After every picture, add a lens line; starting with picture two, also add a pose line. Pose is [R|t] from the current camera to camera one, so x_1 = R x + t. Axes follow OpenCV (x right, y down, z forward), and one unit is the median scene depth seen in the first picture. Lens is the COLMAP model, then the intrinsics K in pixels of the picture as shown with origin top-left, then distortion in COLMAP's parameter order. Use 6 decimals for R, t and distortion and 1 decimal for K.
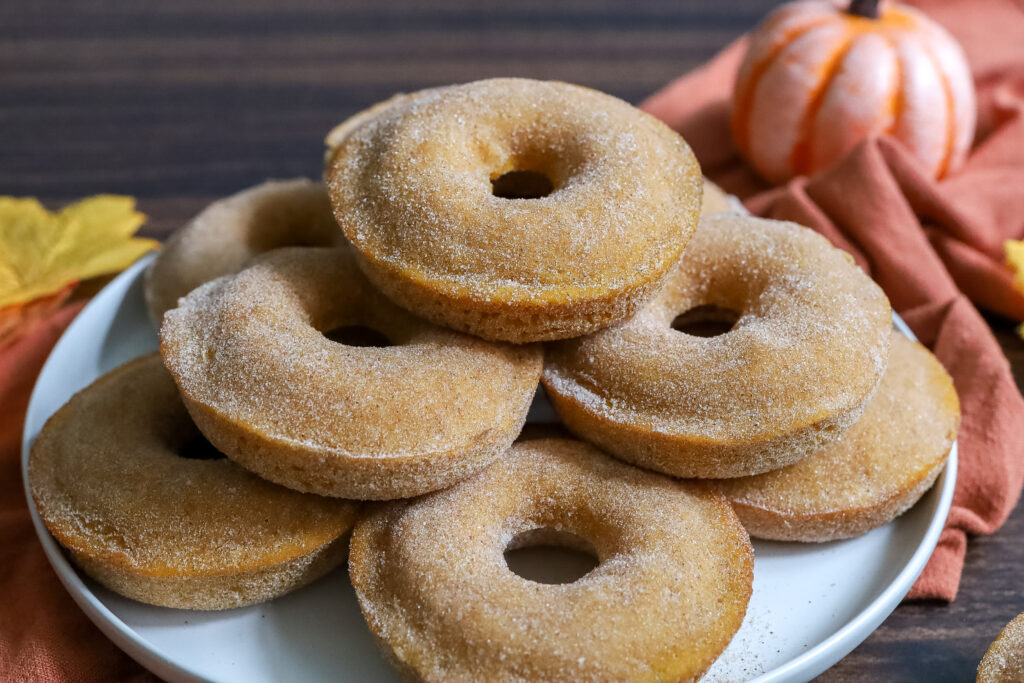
lens RADIAL K [[1672.5, 0, 512.0], [0, 1672.5, 341.5], [0, 0, 1]] dist [-0.063530, 0.136158]
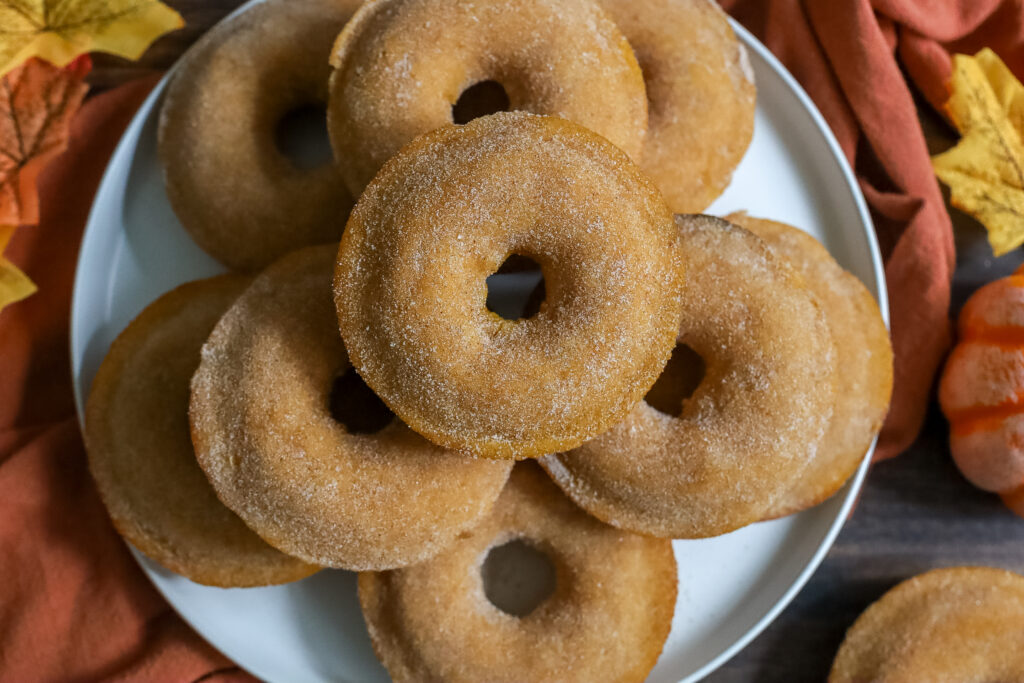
lens RADIAL K [[1672.5, 0, 512.0], [0, 1672.5, 341.5], [0, 0, 1]] dist [-0.063530, 0.136158]
pose [[0.998044, 0.059878, 0.017975, -0.014328], [-0.054169, 0.684709, 0.726801, -0.898652], [0.031212, -0.726352, 0.686613, 0.262609]]
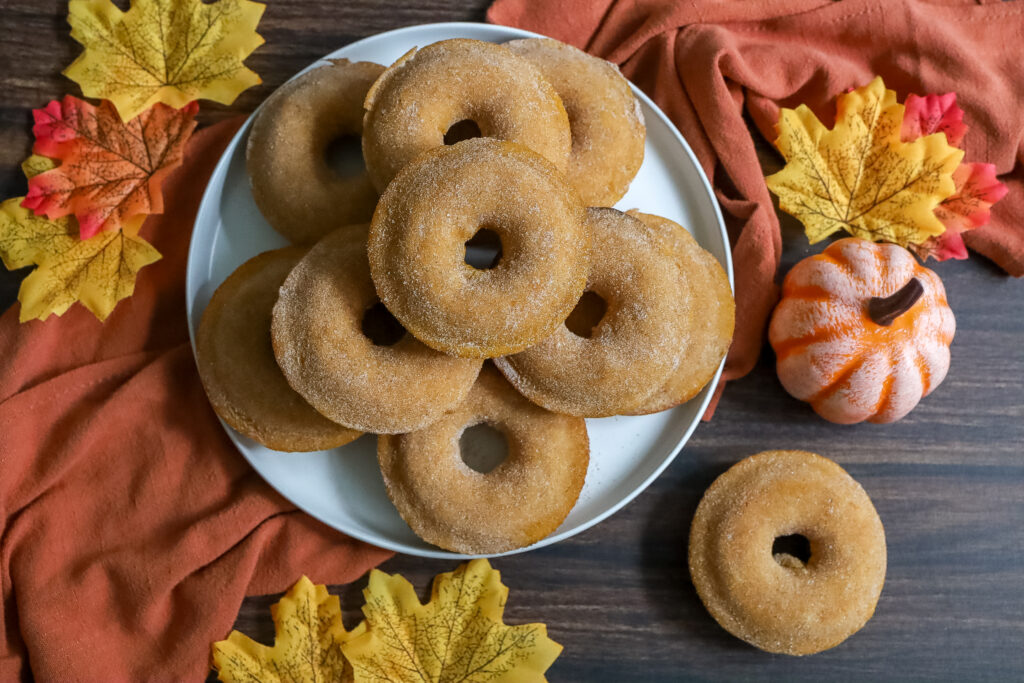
lens RADIAL K [[1672.5, 0, 512.0], [0, 1672.5, 341.5], [0, 0, 1]] dist [-0.063530, 0.136158]
pose [[0.997070, 0.070706, 0.029191, -0.008335], [-0.071139, 0.716828, 0.693612, -1.263716], [0.028118, -0.693656, 0.719757, -0.277962]]
